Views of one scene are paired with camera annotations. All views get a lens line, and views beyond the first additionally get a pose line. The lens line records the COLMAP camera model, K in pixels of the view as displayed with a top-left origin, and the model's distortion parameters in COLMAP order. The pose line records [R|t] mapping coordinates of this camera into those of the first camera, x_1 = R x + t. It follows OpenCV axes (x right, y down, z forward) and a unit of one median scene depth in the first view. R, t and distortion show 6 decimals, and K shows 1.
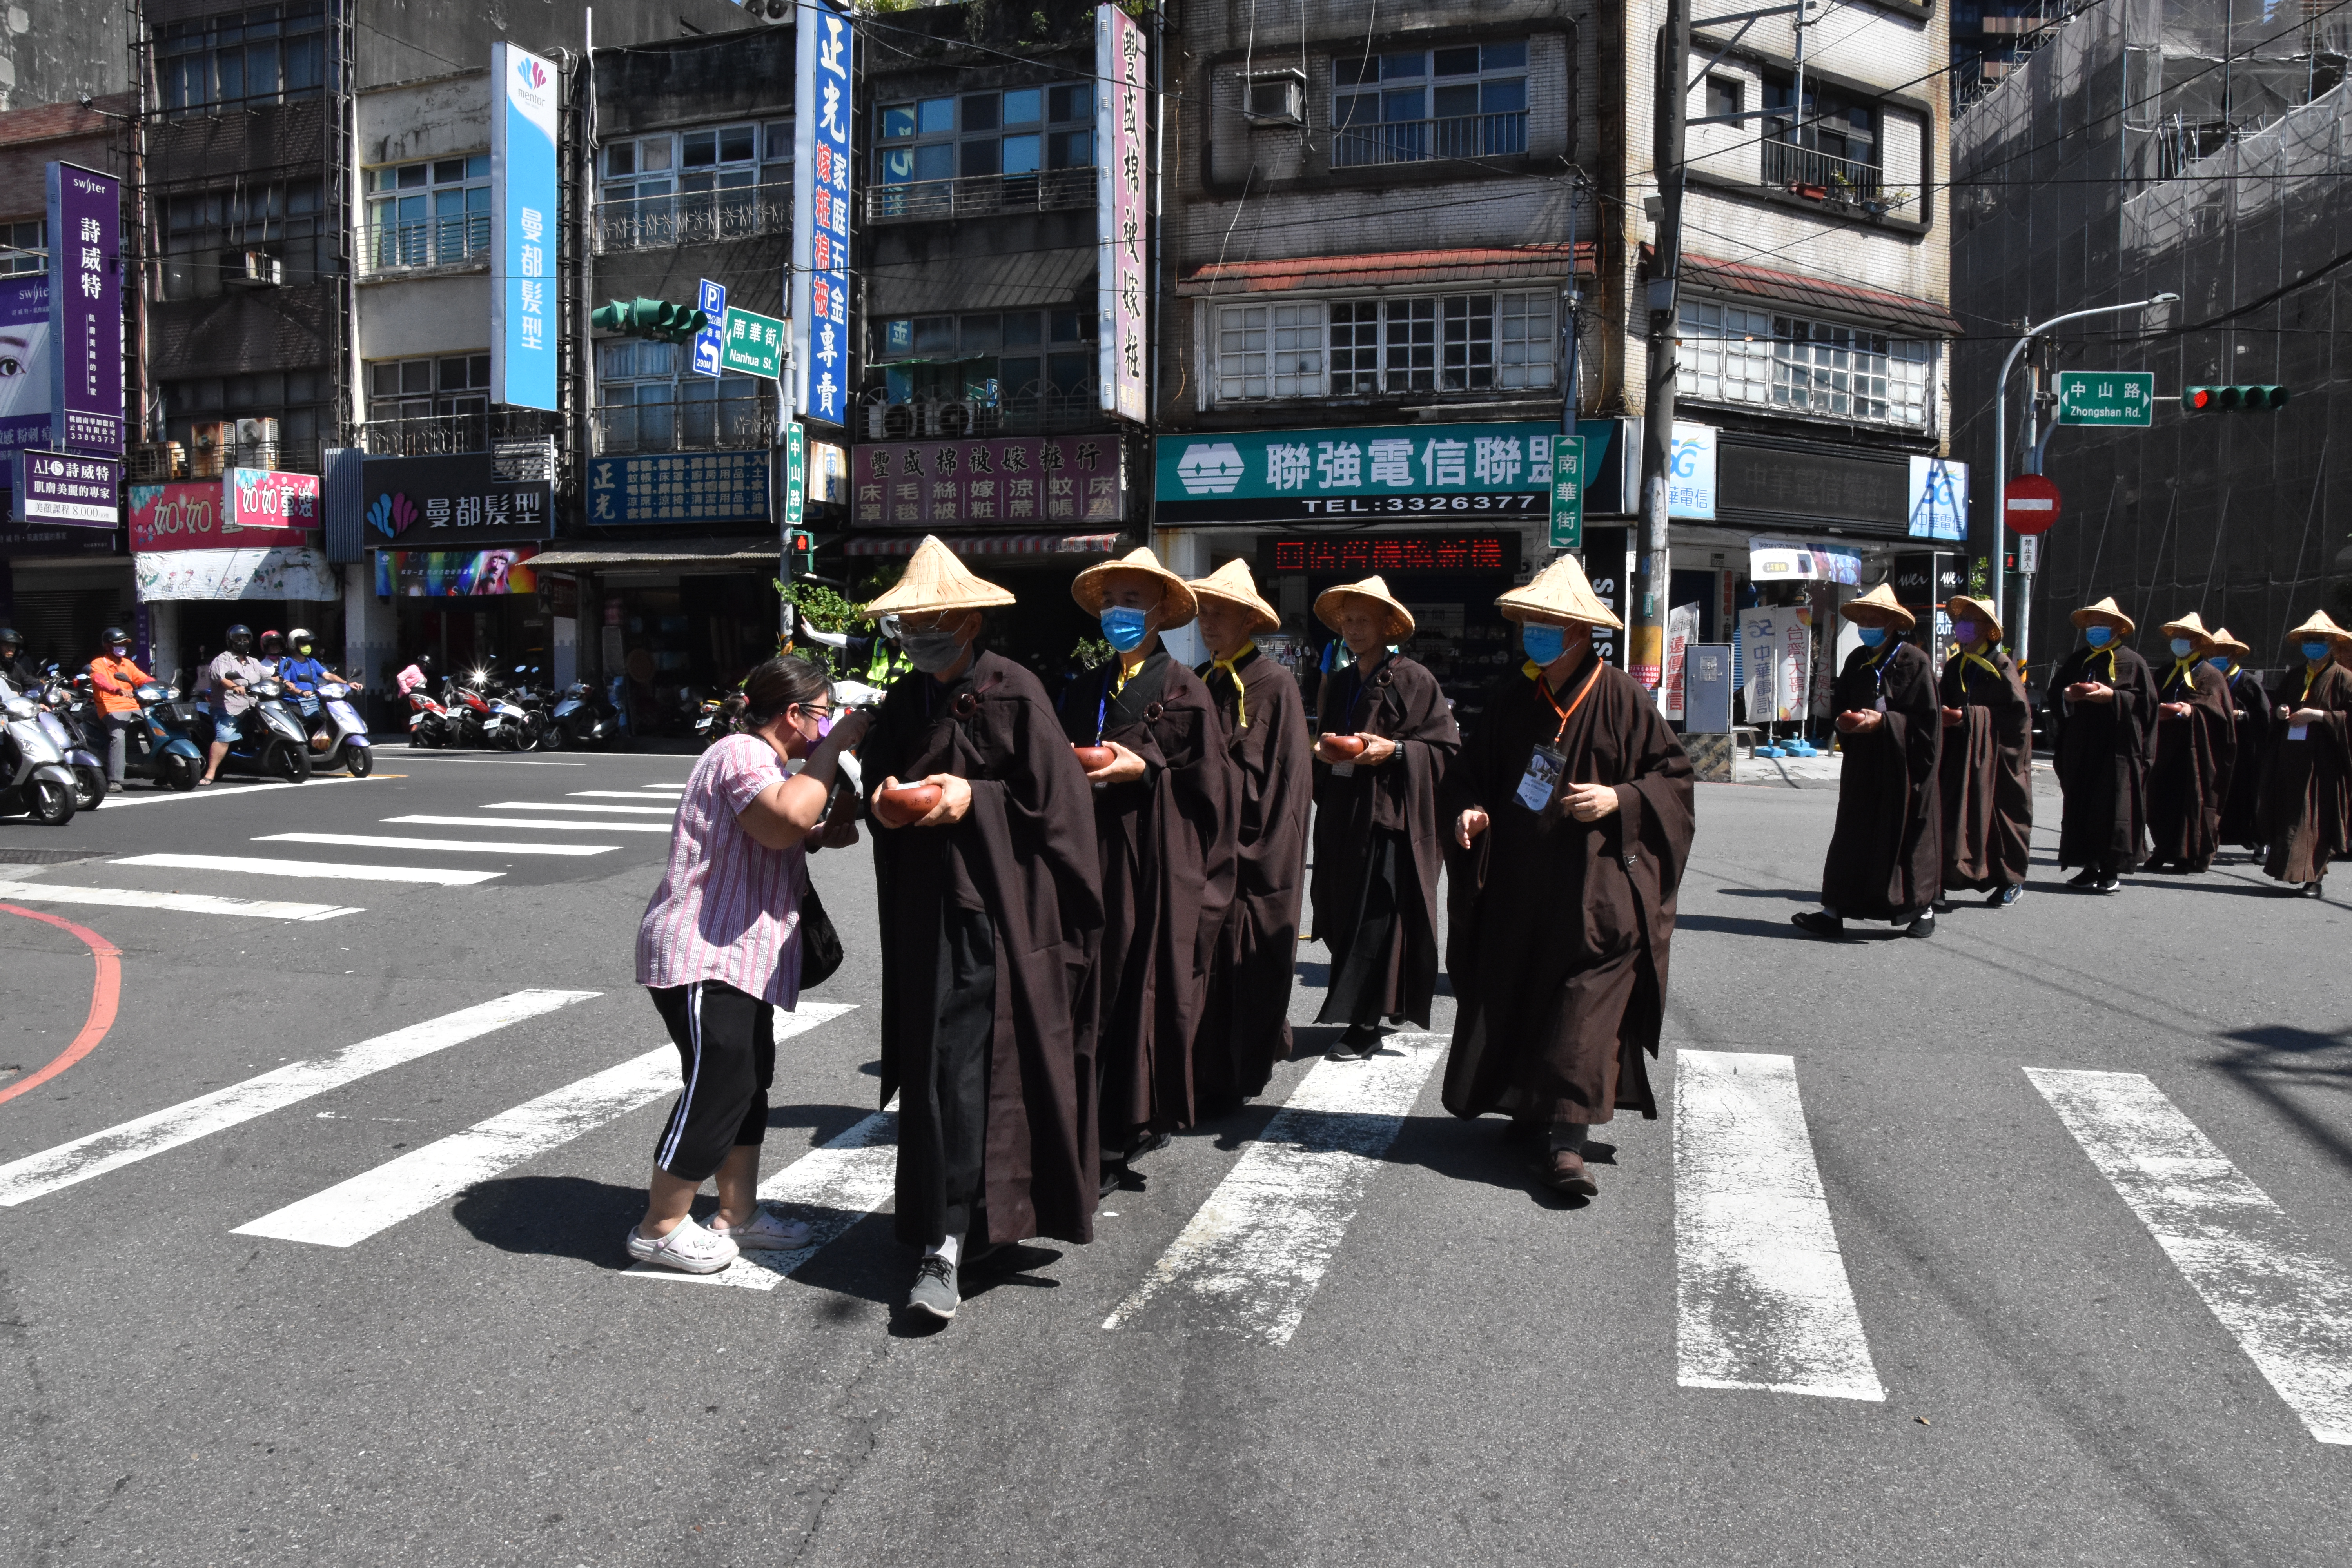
lens RADIAL K [[1836.0, 0, 1186.1], [0, 1836.0, 801.2], [0, 0, 1]] dist [-0.151711, 0.100813]
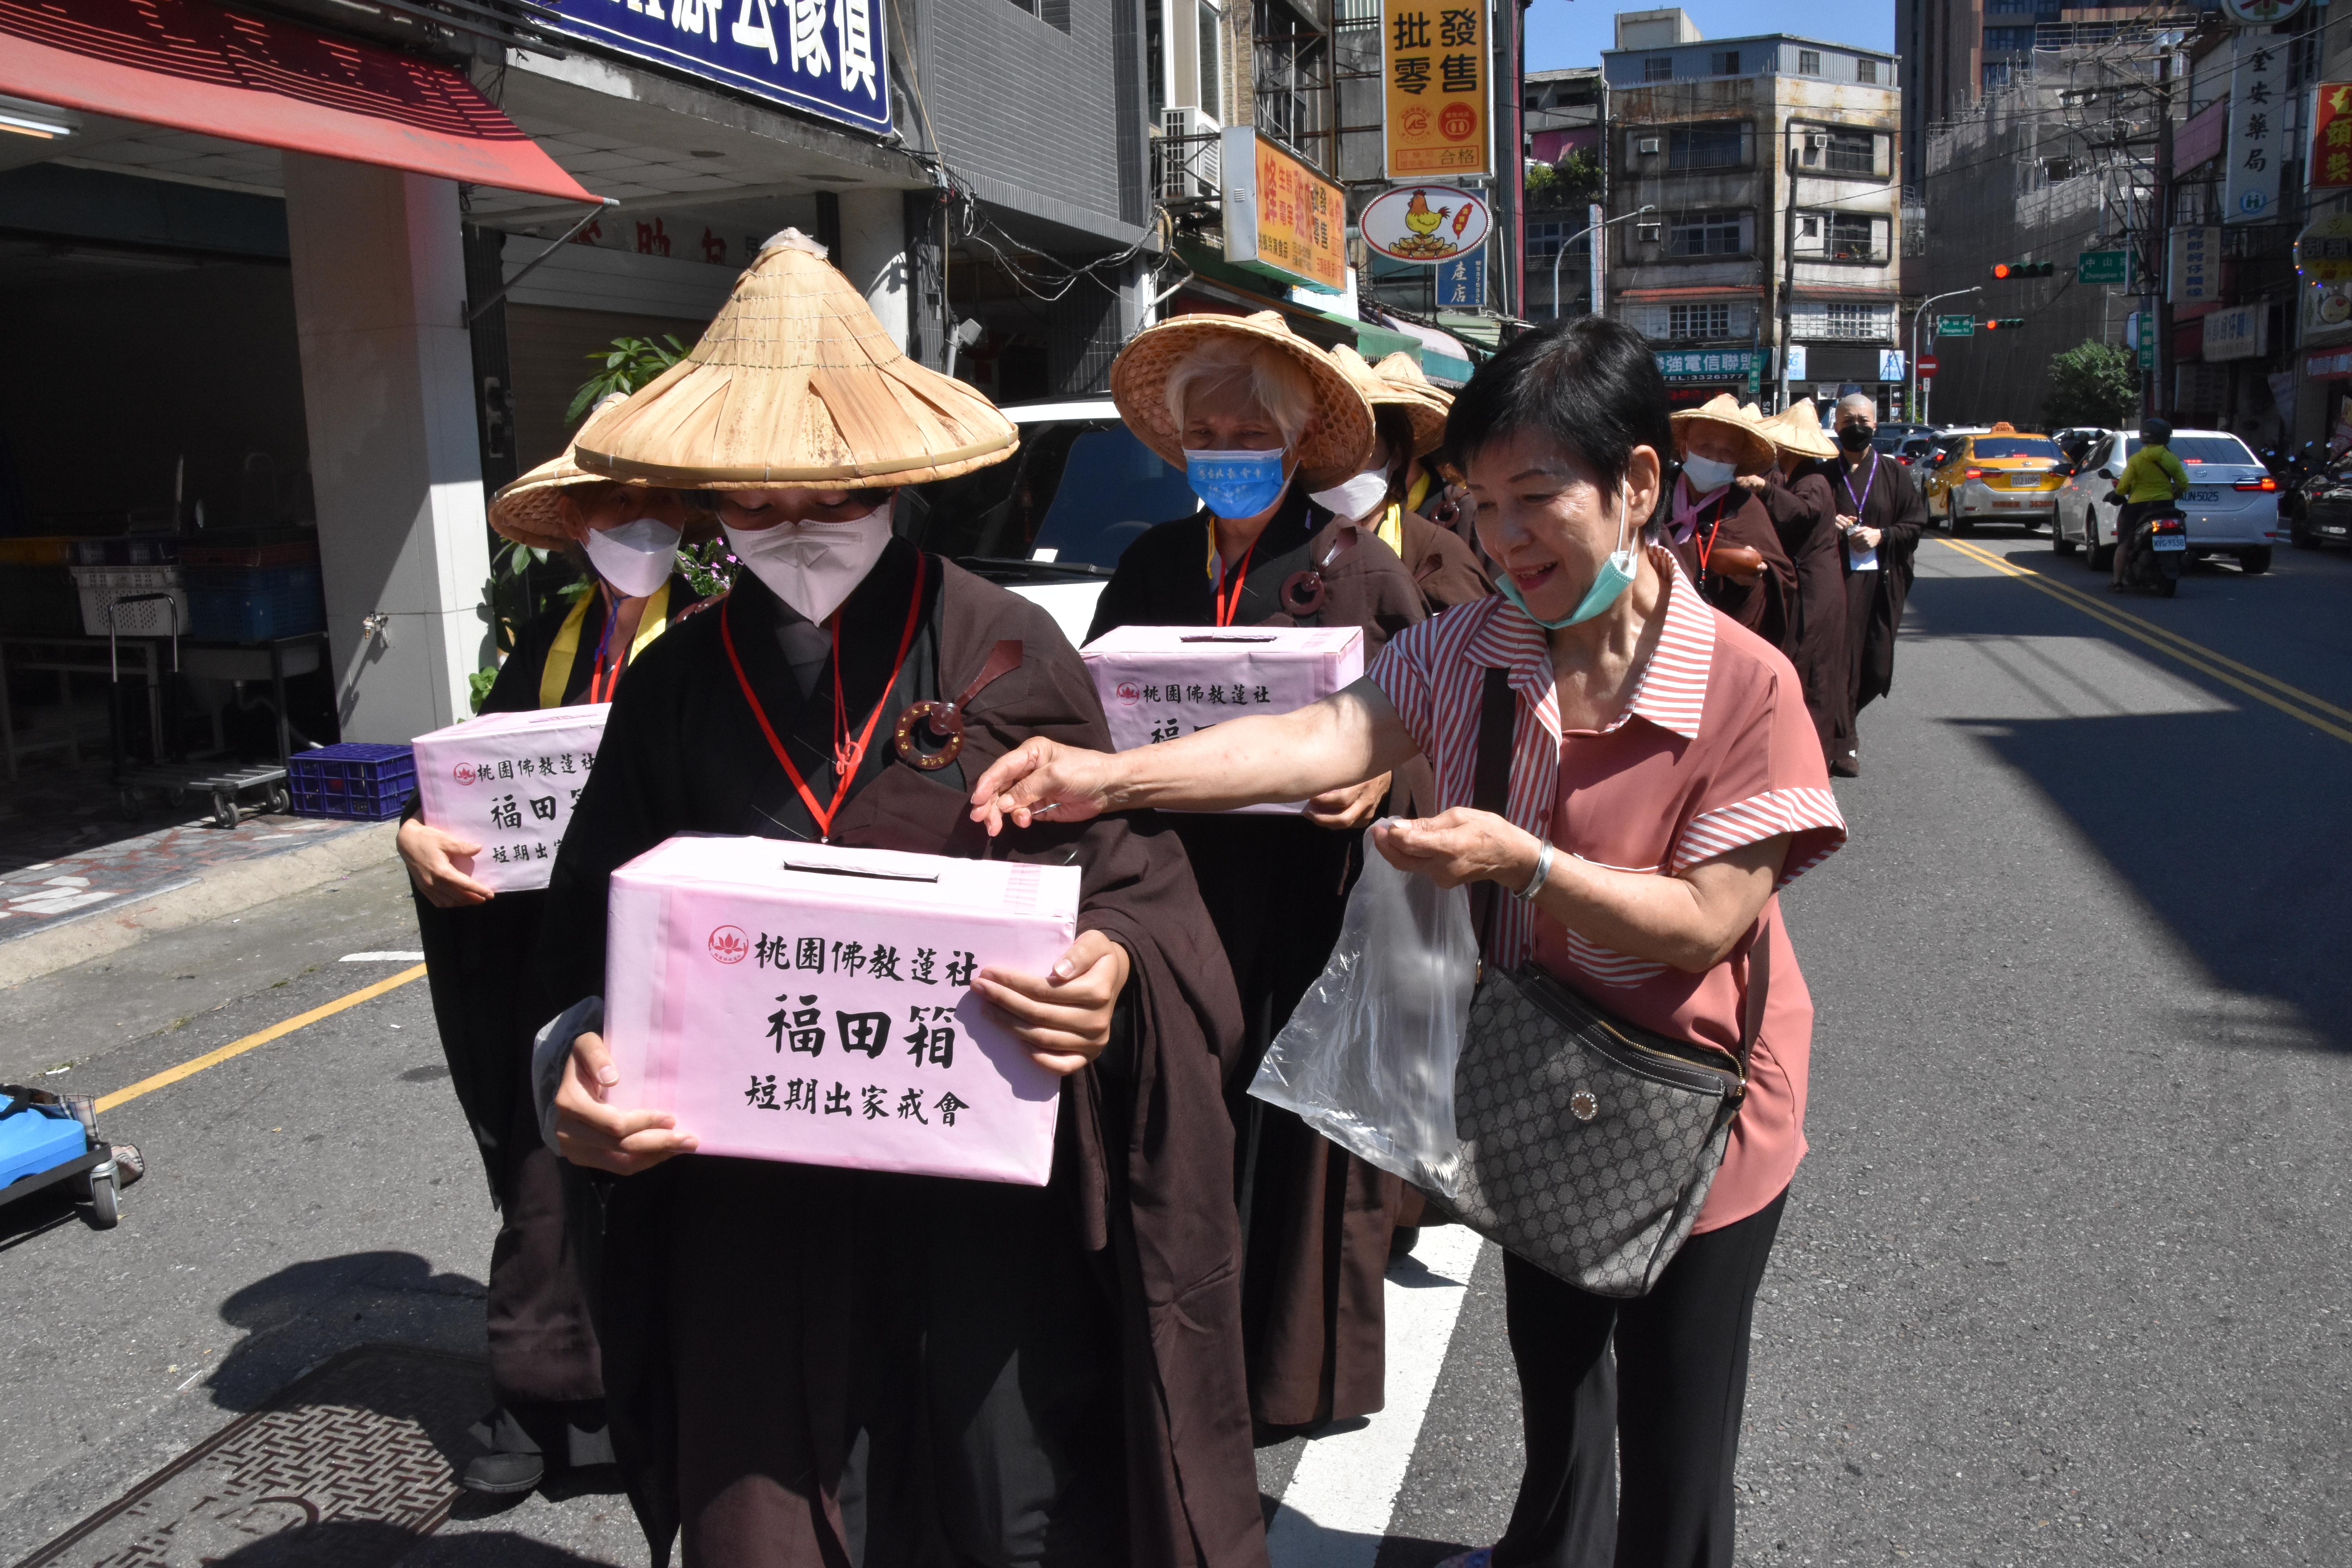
lens RADIAL K [[1836.0, 0, 1179.4], [0, 1836.0, 800.9], [0, 0, 1]] dist [-0.151711, 0.100813]
pose [[0.996359, -0.022037, -0.082363, -0.464093], [0.031596, 0.992674, 0.116622, 0.141824], [0.079190, -0.118800, 0.989755, -1.915484]]
